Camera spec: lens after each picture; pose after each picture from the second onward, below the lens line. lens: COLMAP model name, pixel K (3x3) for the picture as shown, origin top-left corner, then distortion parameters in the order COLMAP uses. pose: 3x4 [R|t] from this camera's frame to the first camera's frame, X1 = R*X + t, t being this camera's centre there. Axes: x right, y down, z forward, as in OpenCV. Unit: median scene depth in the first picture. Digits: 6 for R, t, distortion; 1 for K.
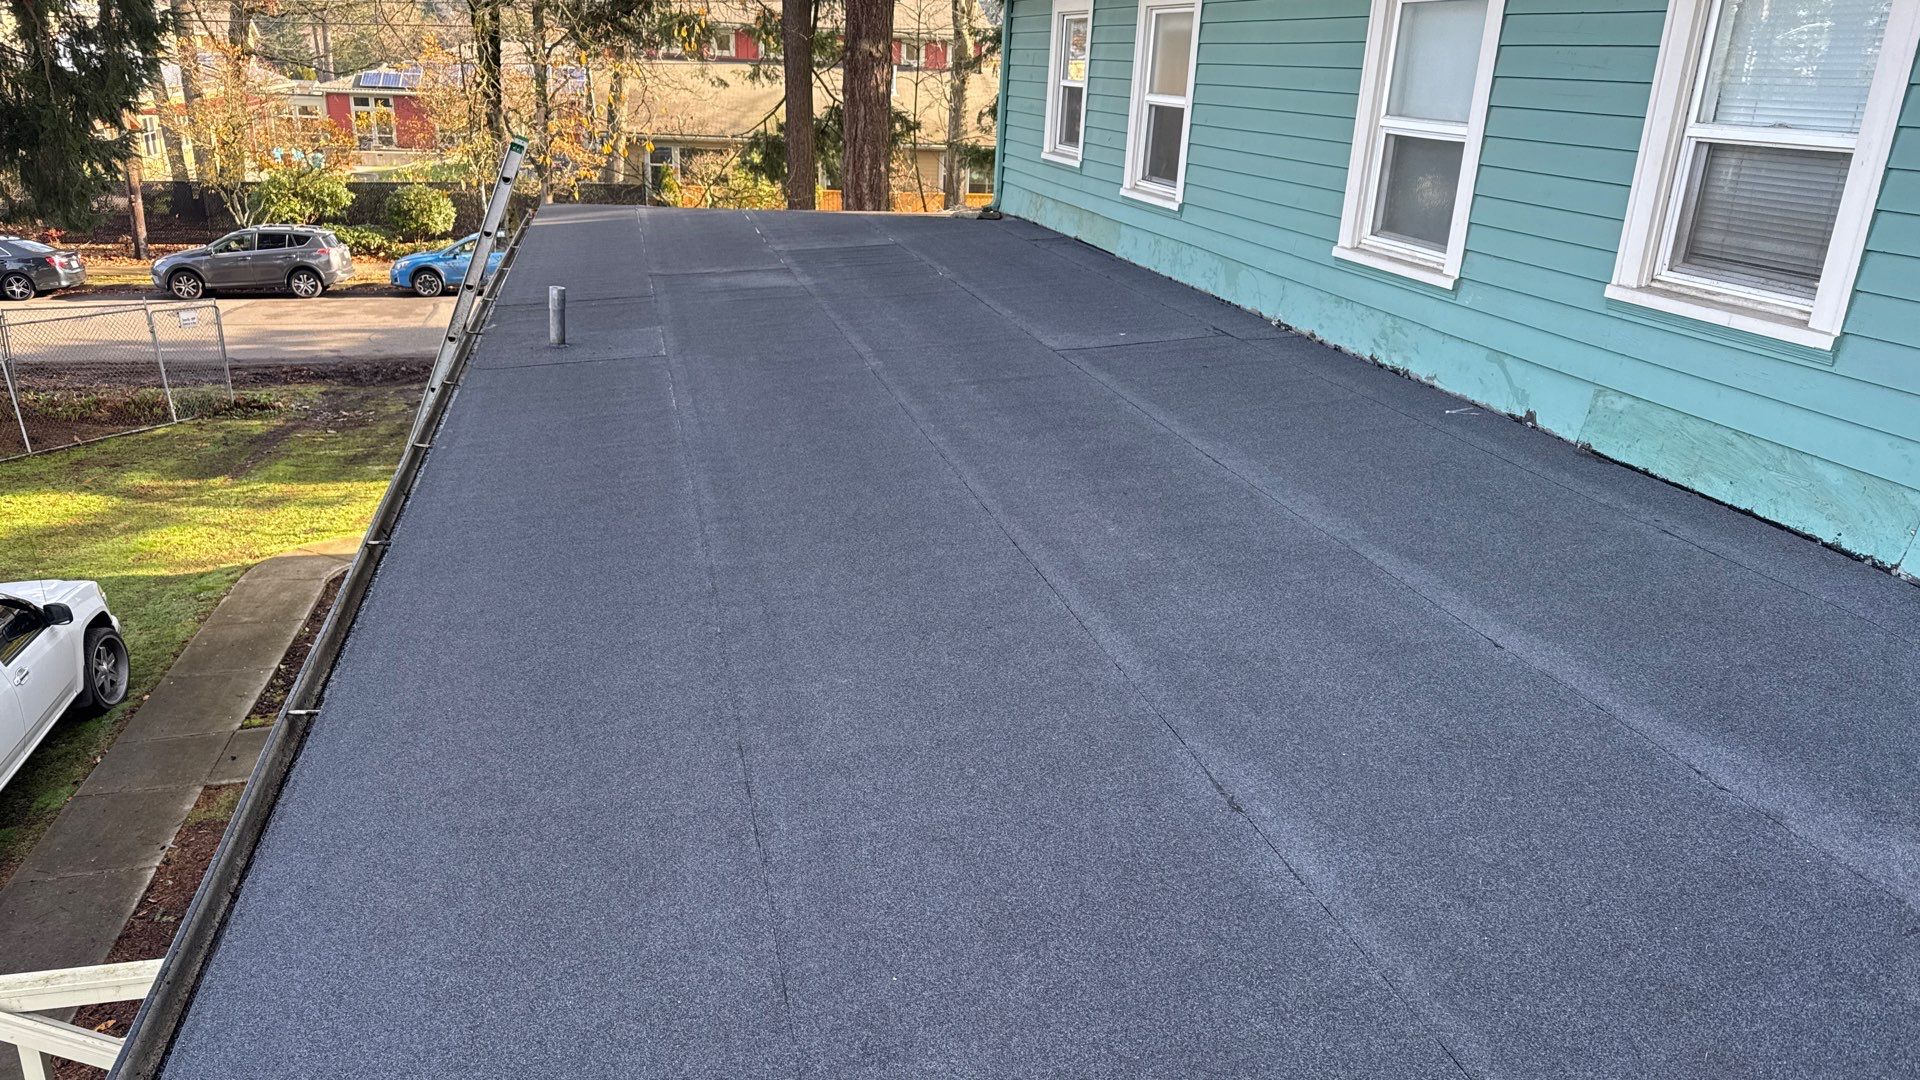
lens RADIAL K [[1368.7, 0, 967.7], [0, 1368.7, 559.2], [0, 0, 1]] dist [0.057933, -0.058642]
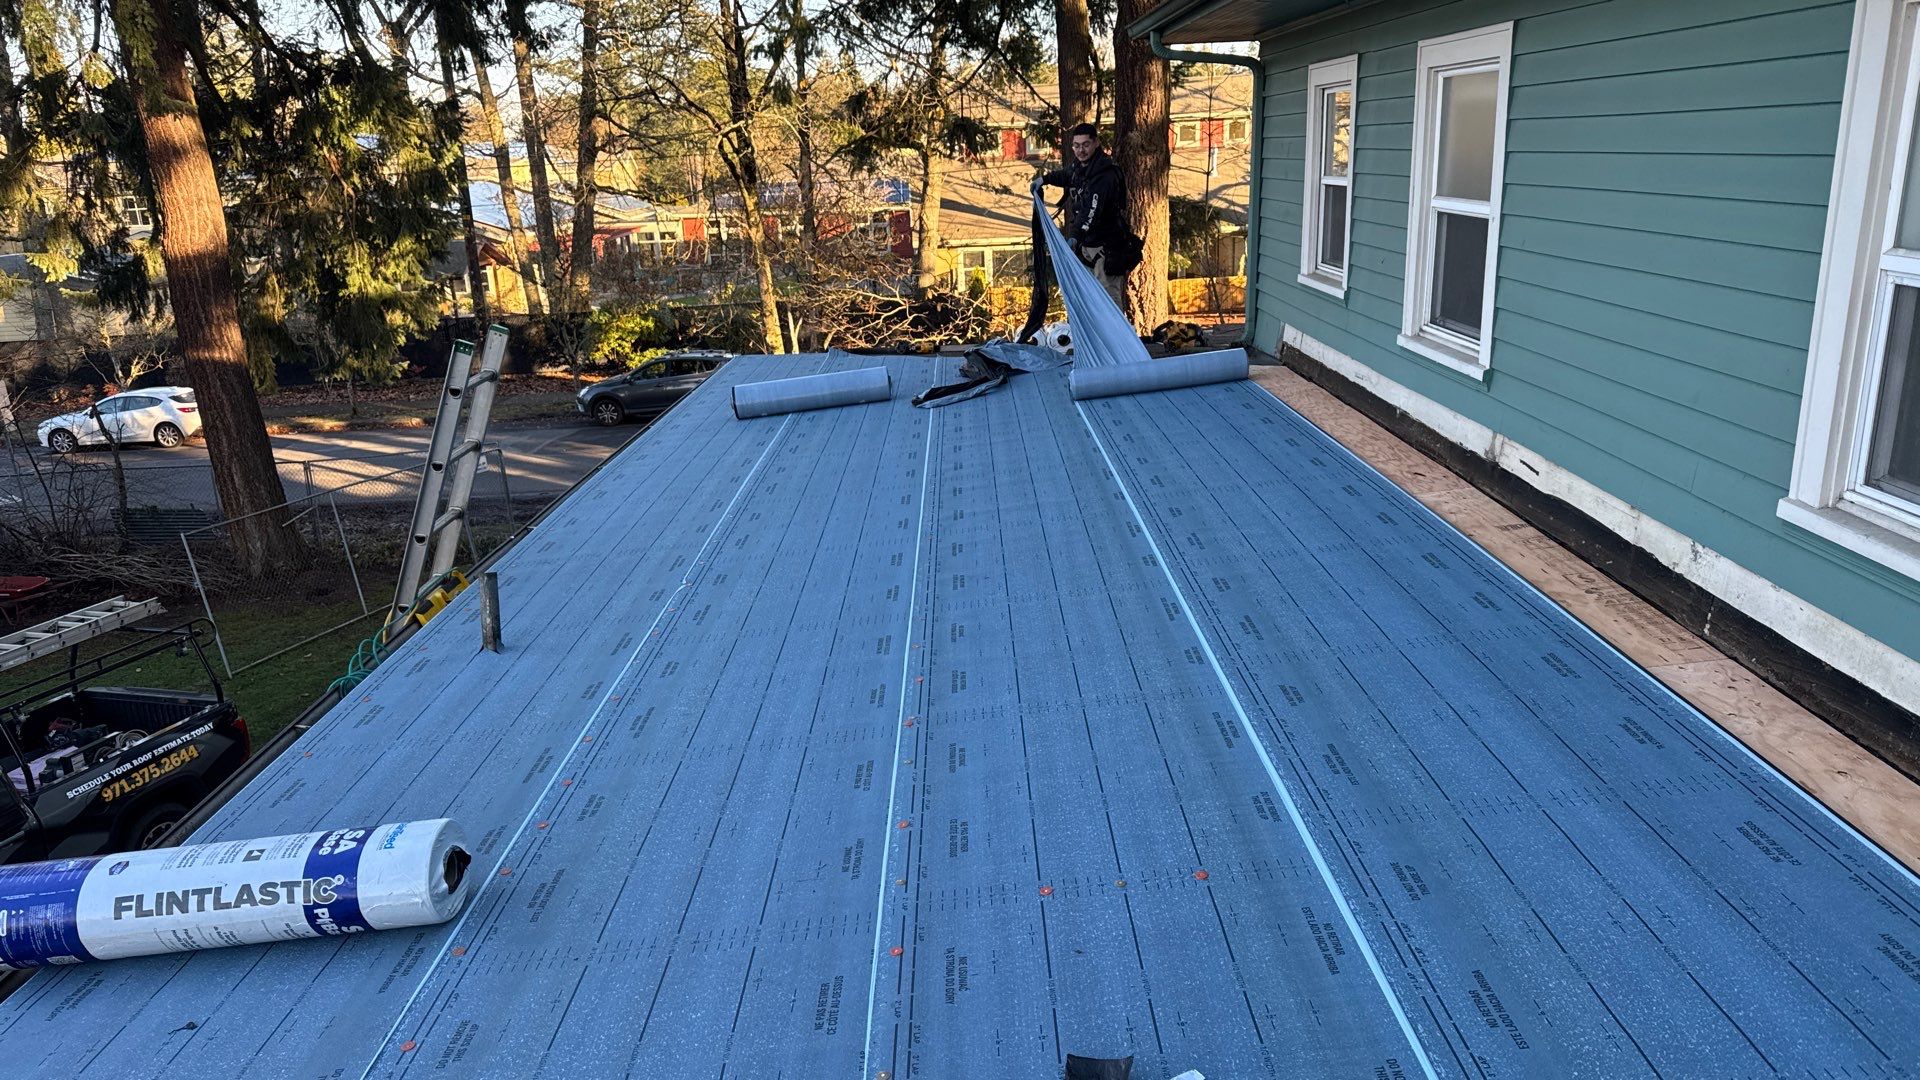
lens RADIAL K [[1356.8, 0, 963.2], [0, 1356.8, 542.2], [0, 0, 1]] dist [0.145000, -0.232723]
pose [[0.967826, -0.013215, -0.251273, 0.104935], [-0.003338, 0.997858, -0.065337, -0.179131], [0.251598, 0.064073, 0.965709, 0.442492]]
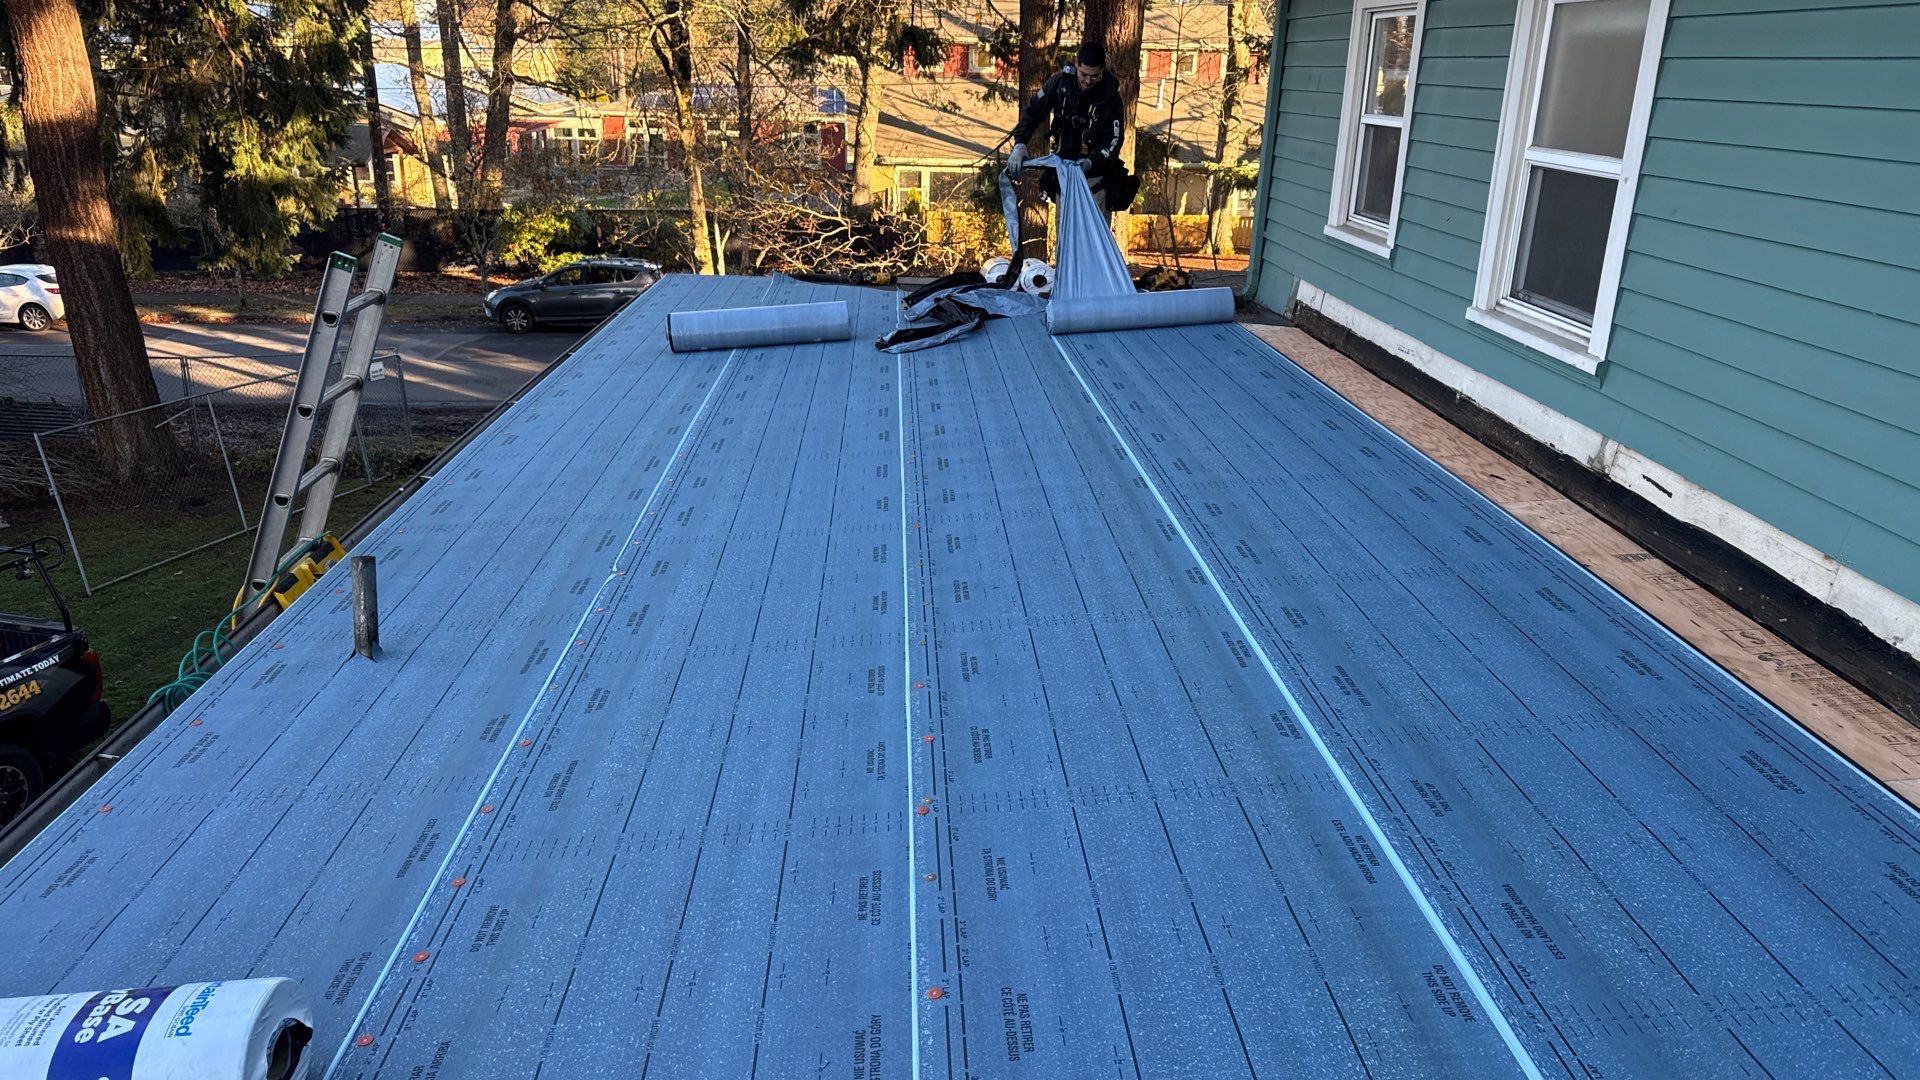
lens RADIAL K [[1362.9, 0, 965.2], [0, 1362.9, 545.9], [0, 0, 1]] dist [0.078589, -0.086902]
pose [[0.981351, 0.045469, -0.186770, 0.026371], [-0.048260, 0.998780, -0.010421, -0.221273], [0.186068, 0.019241, 0.982348, 0.573073]]
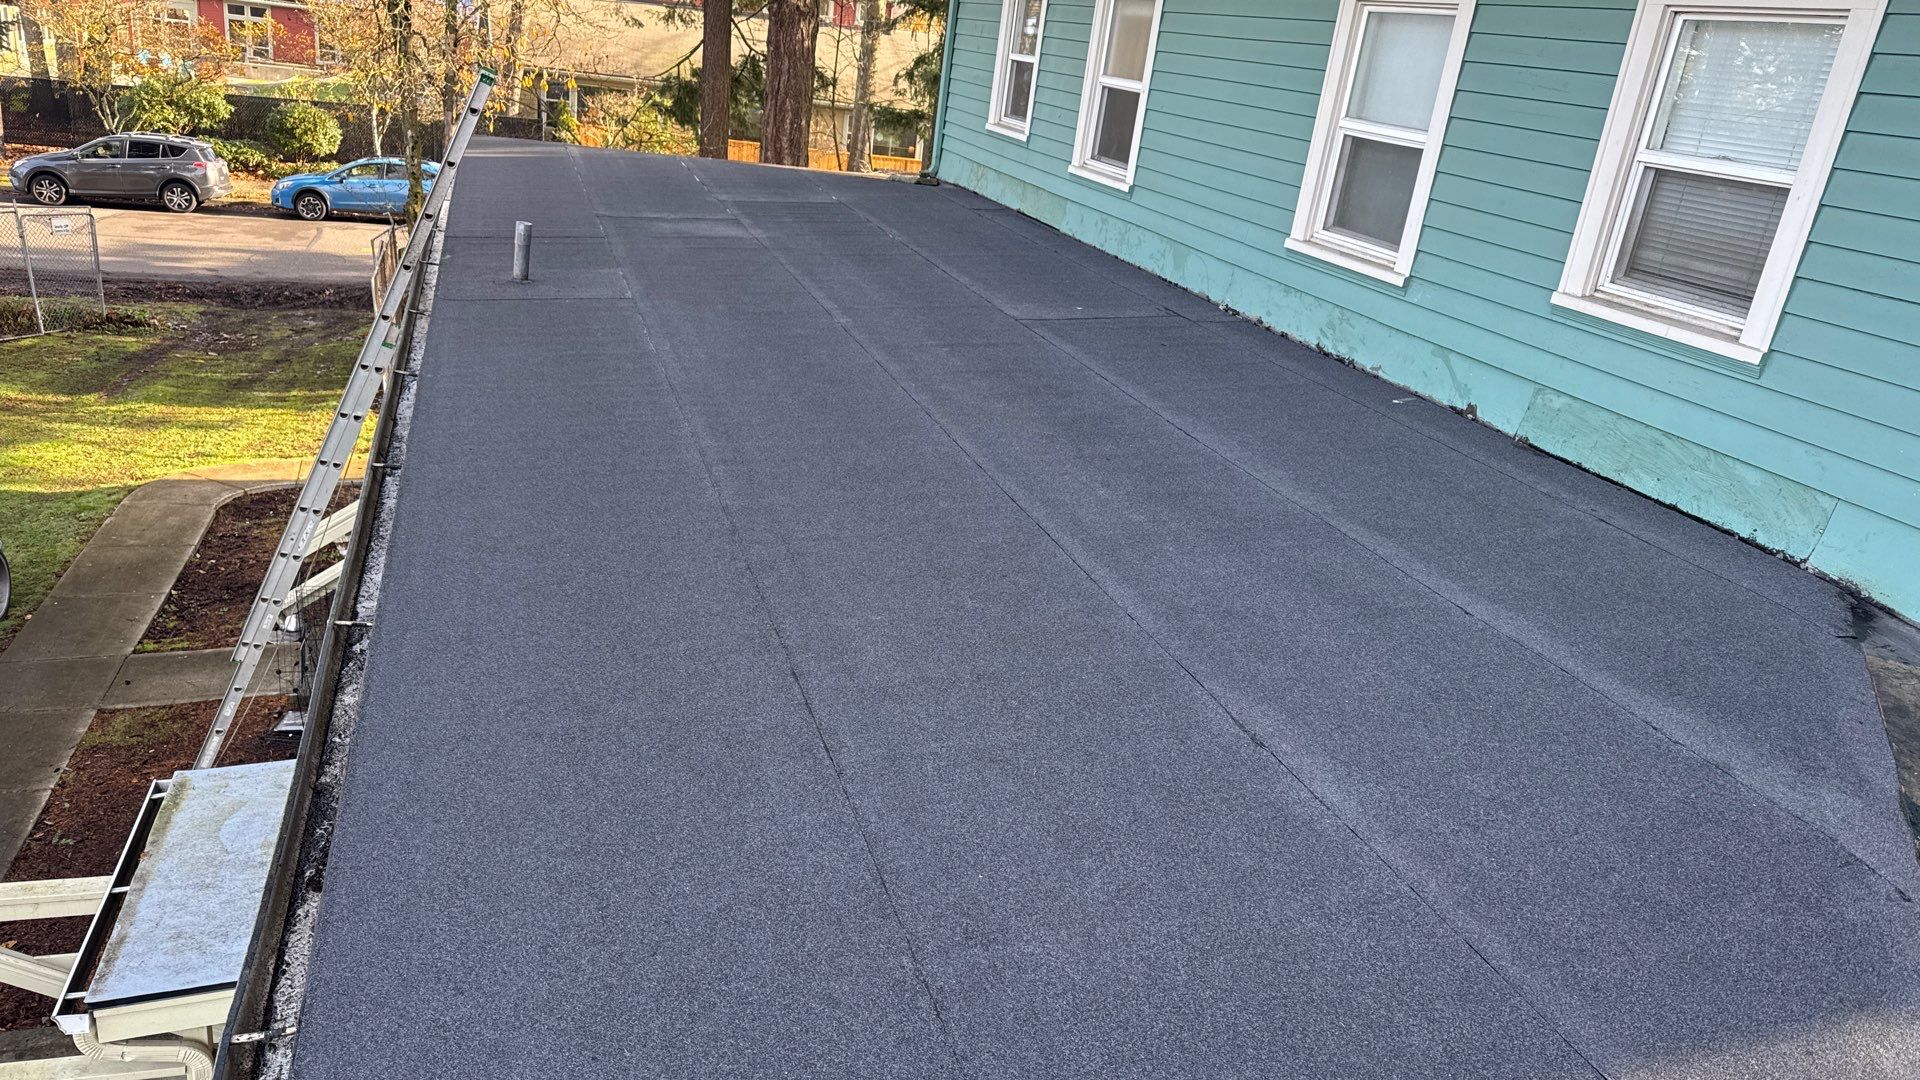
lens RADIAL K [[1366.2, 0, 961.1], [0, 1366.2, 558.1], [0, 0, 1]] dist [0.060677, -0.059866]
pose [[0.994842, 0.050269, 0.088103, -0.063698], [-0.052291, 0.998415, 0.020802, 0.009028], [-0.086918, -0.025302, 0.995894, -0.033340]]
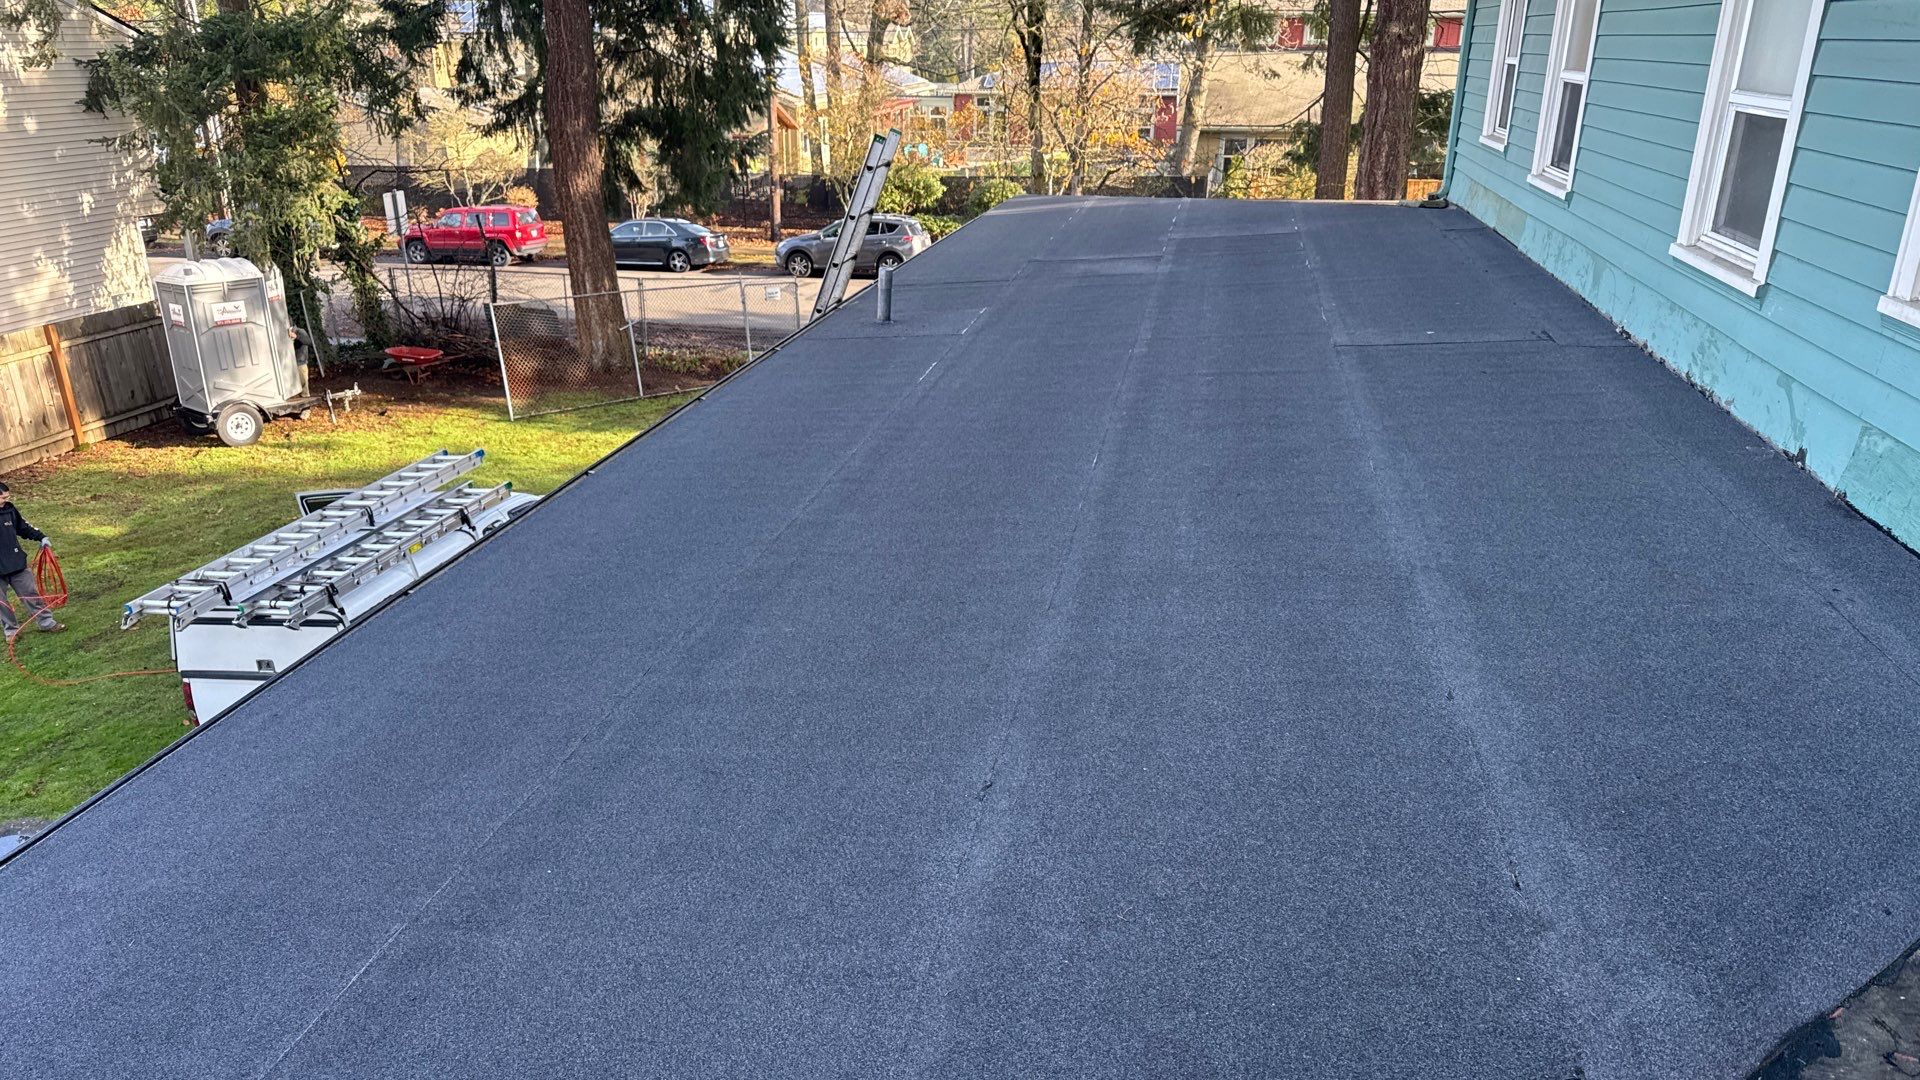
lens RADIAL K [[1362.8, 0, 944.1], [0, 1362.8, 541.9], [0, 0, 1]] dist [0.118412, -0.162309]
pose [[0.903999, 0.113884, -0.412087, 0.237572], [-0.116739, 0.992993, 0.018332, -0.006821], [0.411288, 0.031535, 0.910960, 0.037120]]
